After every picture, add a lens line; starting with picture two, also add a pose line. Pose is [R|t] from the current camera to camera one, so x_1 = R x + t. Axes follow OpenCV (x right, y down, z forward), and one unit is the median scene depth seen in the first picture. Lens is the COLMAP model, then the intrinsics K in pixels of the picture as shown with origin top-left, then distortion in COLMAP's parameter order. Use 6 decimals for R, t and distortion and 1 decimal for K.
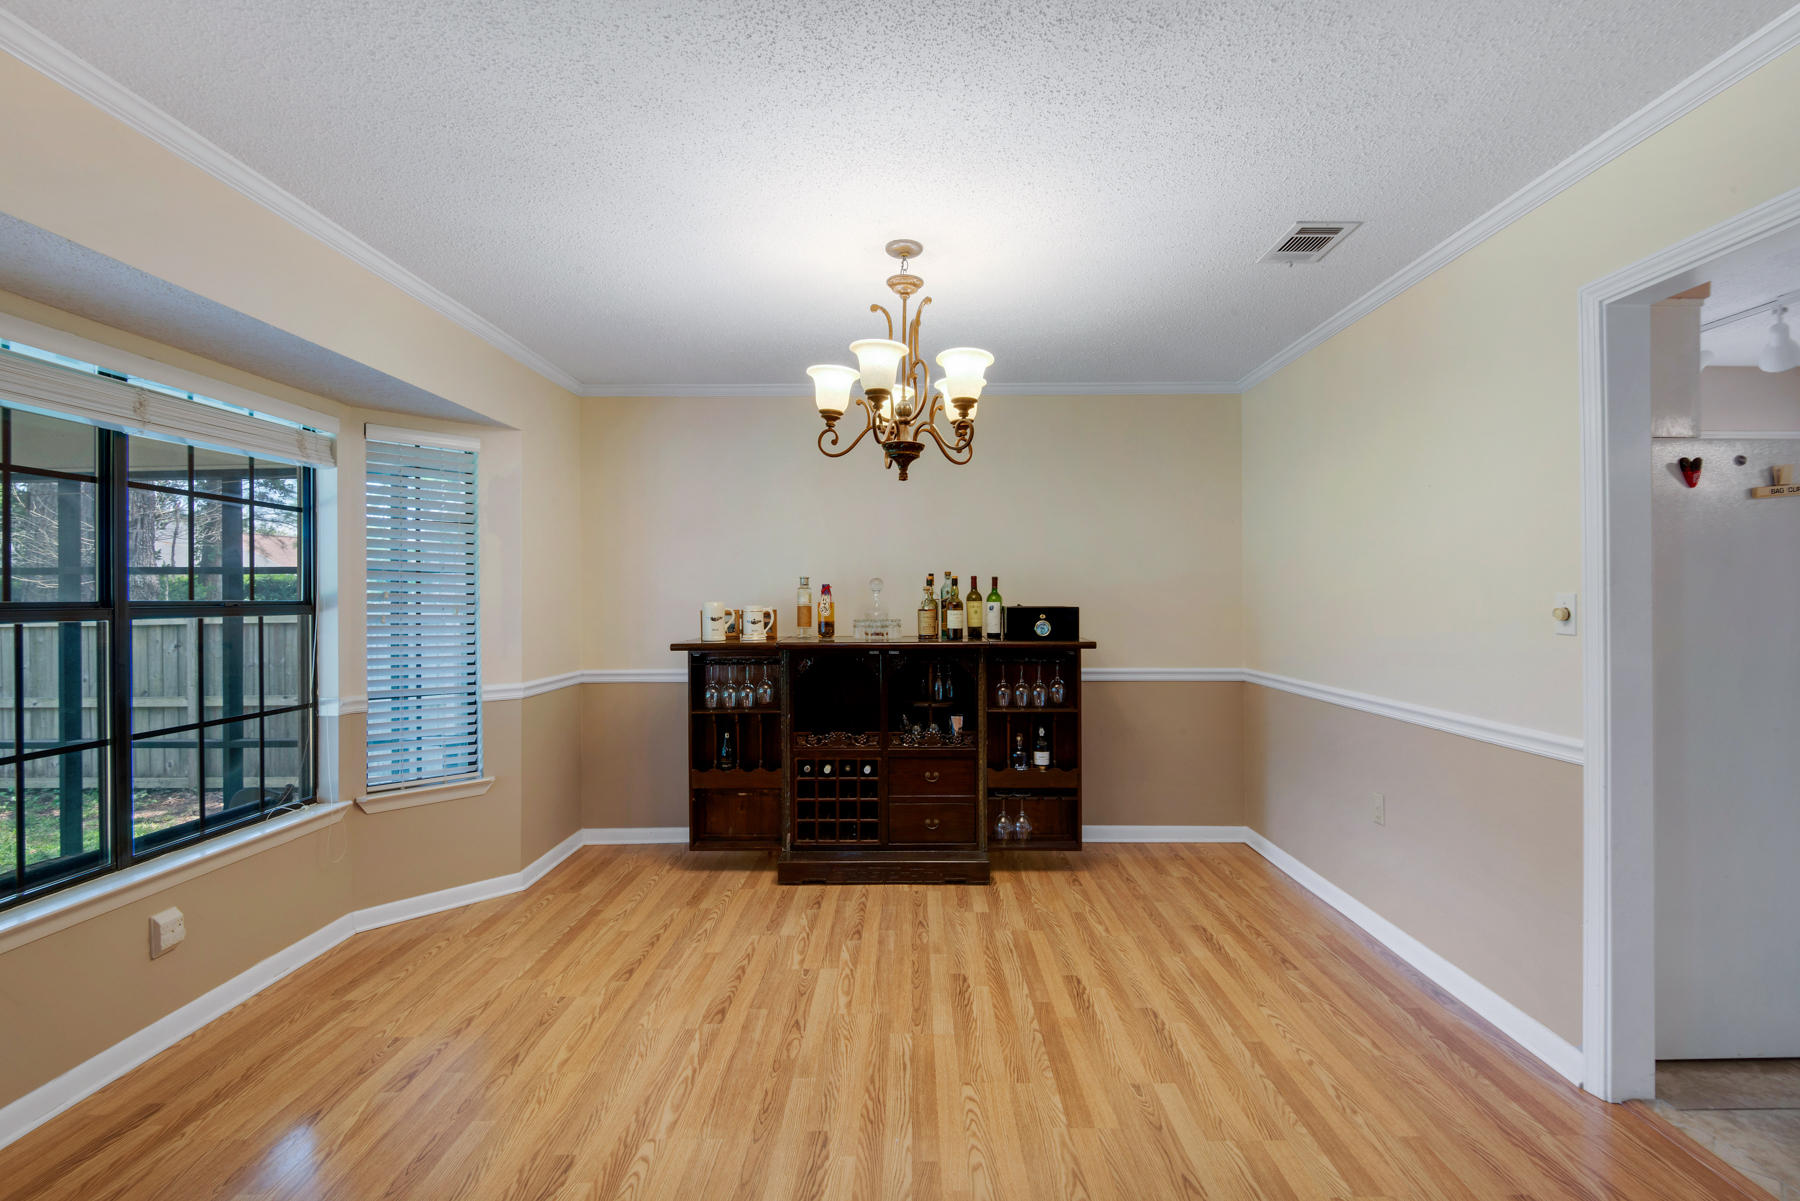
lens RADIAL K [[831.1, 0, 911.9], [0, 831.1, 597.9], [0, 0, 1]] dist [0.035184, -0.022794]
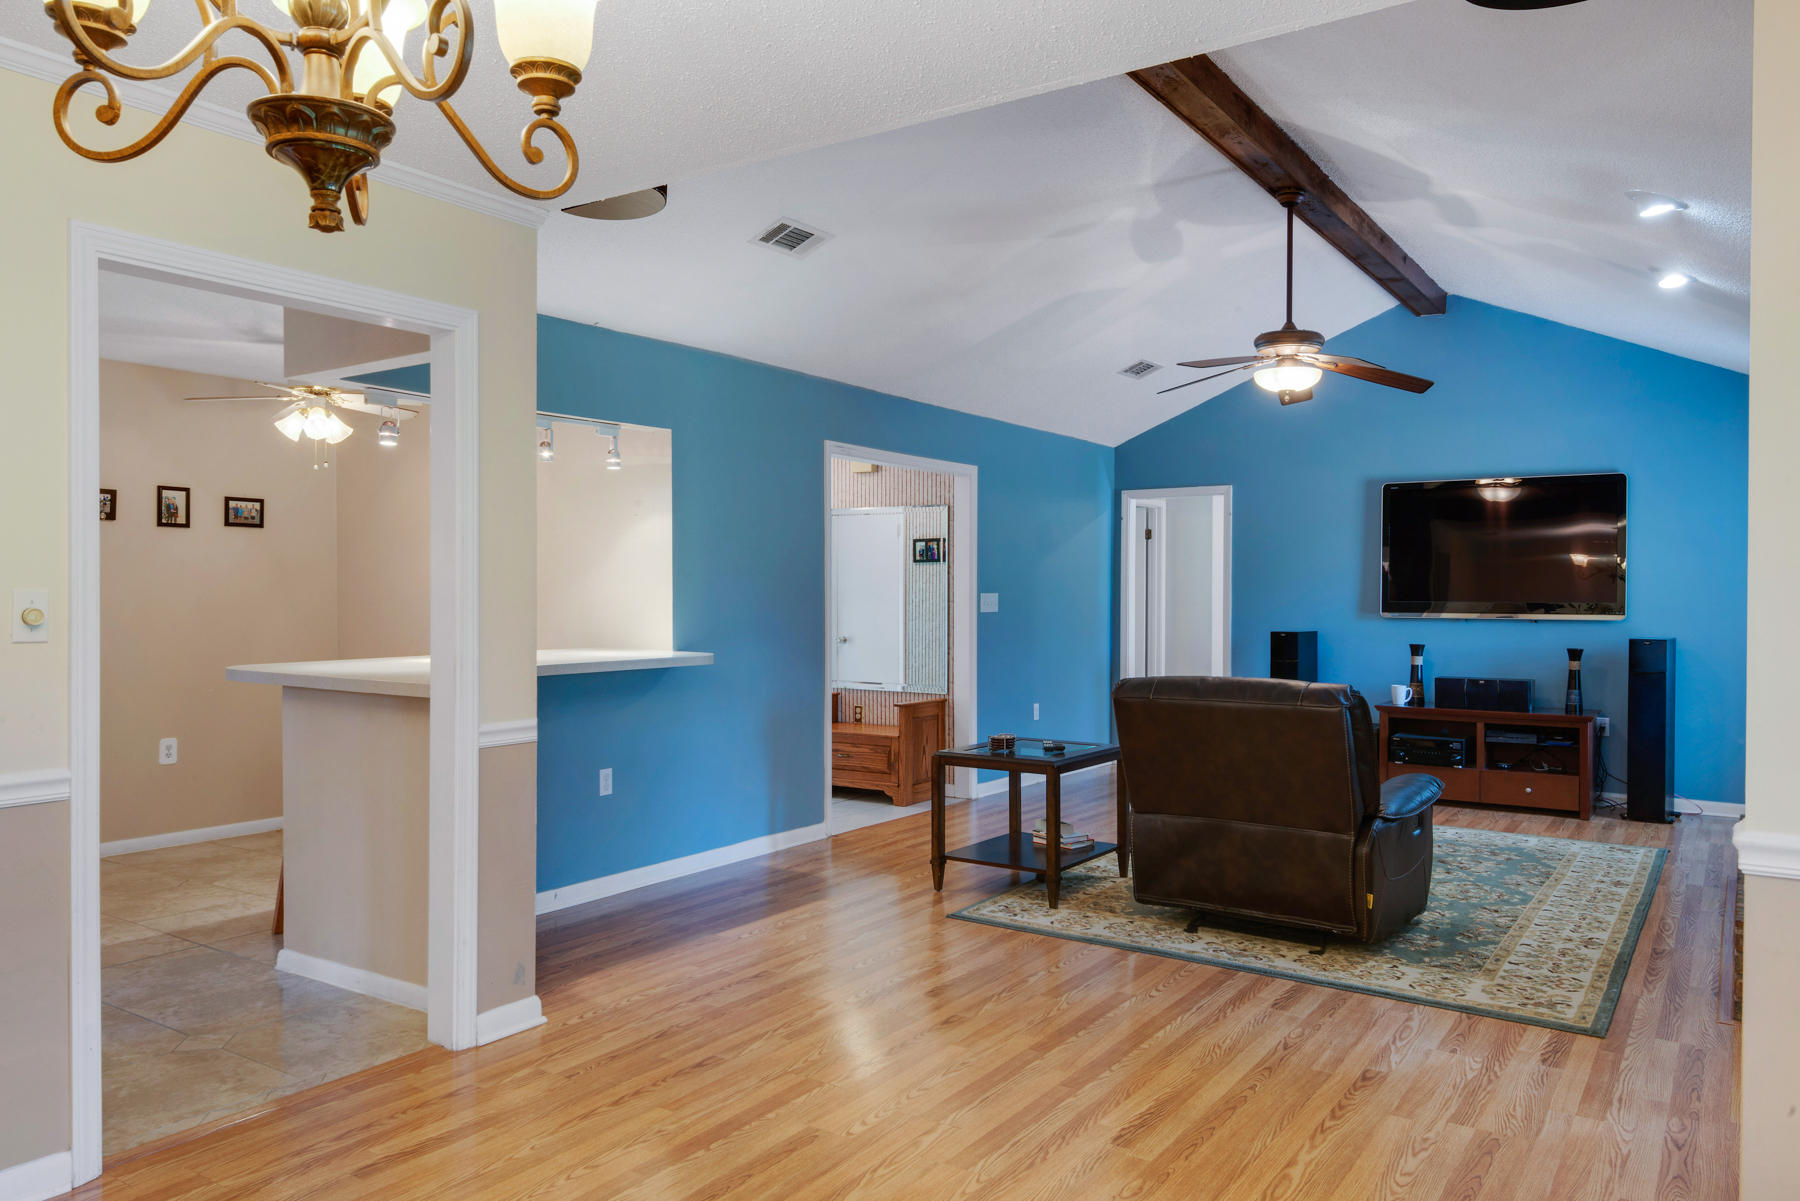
lens RADIAL K [[1255.6, 0, 900.0], [0, 1255.6, 600.5], [0, 0, 1]] dist [0.019489, -0.004468]
pose [[-0.827999, -0.002911, 0.560721, -0.354210], [-0.000160, 0.999988, 0.004955, -0.001671], [-0.560729, 0.004013, -0.827990, 0.964882]]
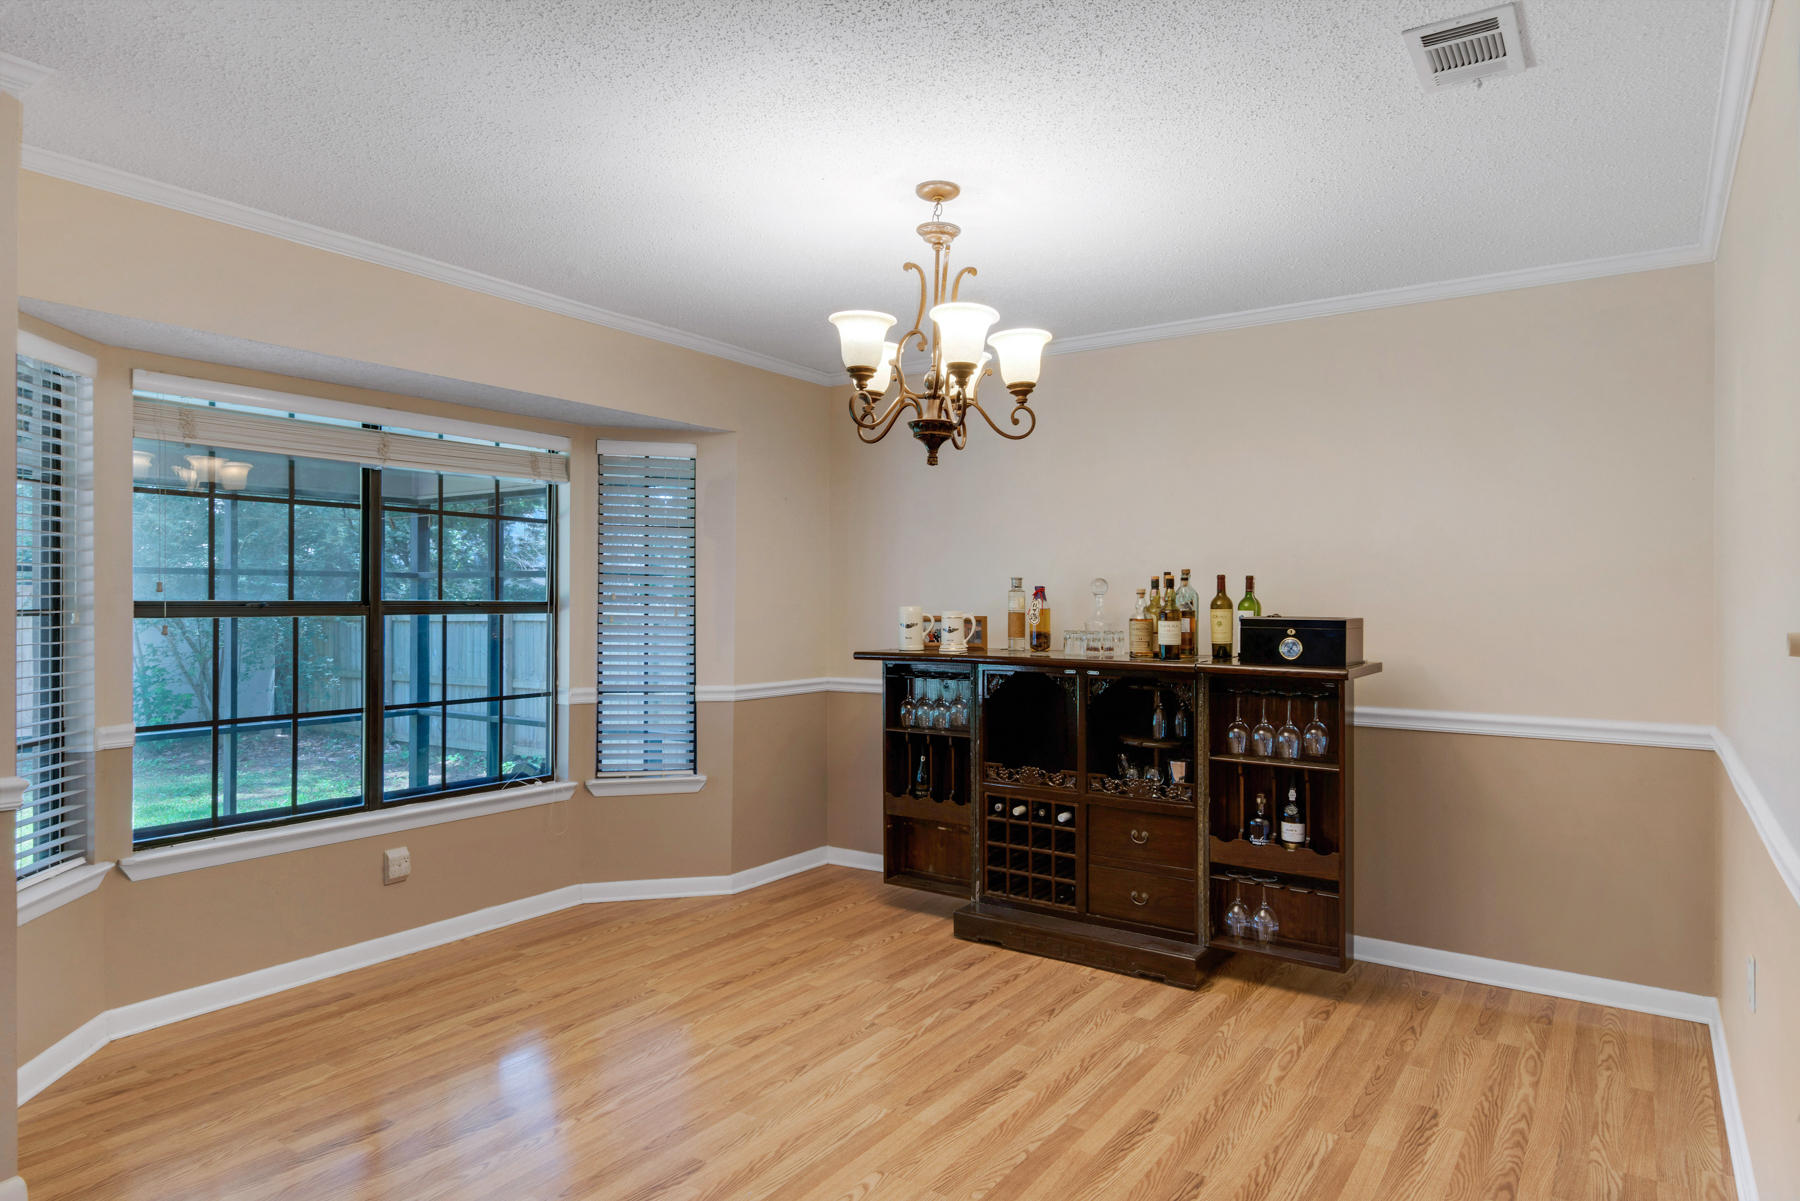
lens RADIAL K [[1073.5, 0, 908.4], [0, 1073.5, 601.4], [0, 0, 1]] dist [0.049221, -0.044131]
pose [[0.827582, 0.008560, -0.561280, 0.439442], [-0.007594, 0.999963, 0.004053, -0.005260], [0.561294, 0.000908, 0.827616, 0.061282]]
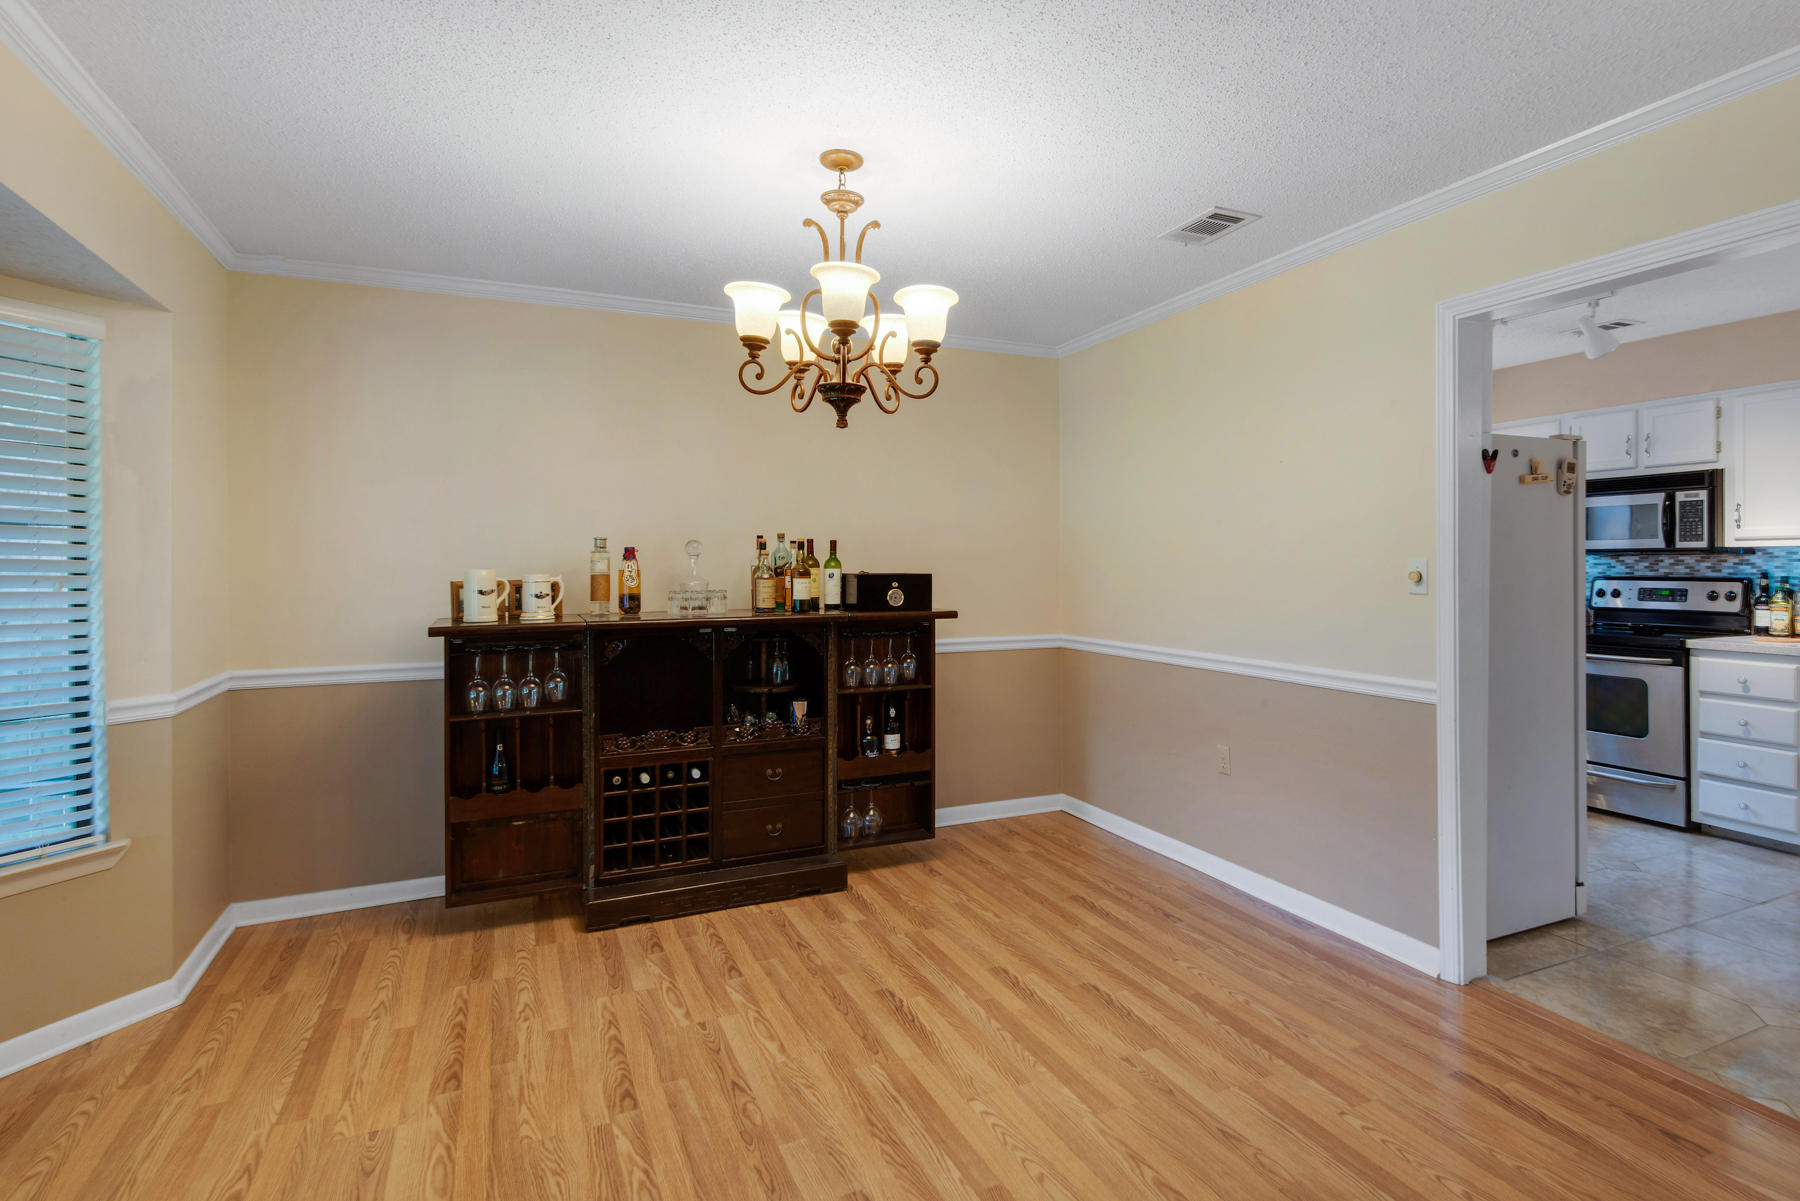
lens RADIAL K [[946.7, 0, 961.6], [0, 946.7, 564.7], [0, 0, 1]] dist [0.053514, -0.039735]
pose [[0.900894, -0.001364, 0.434036, -0.244654], [0.001340, 0.999999, 0.000362, 0.000605], [-0.434037, 0.000256, 0.900895, 0.044288]]
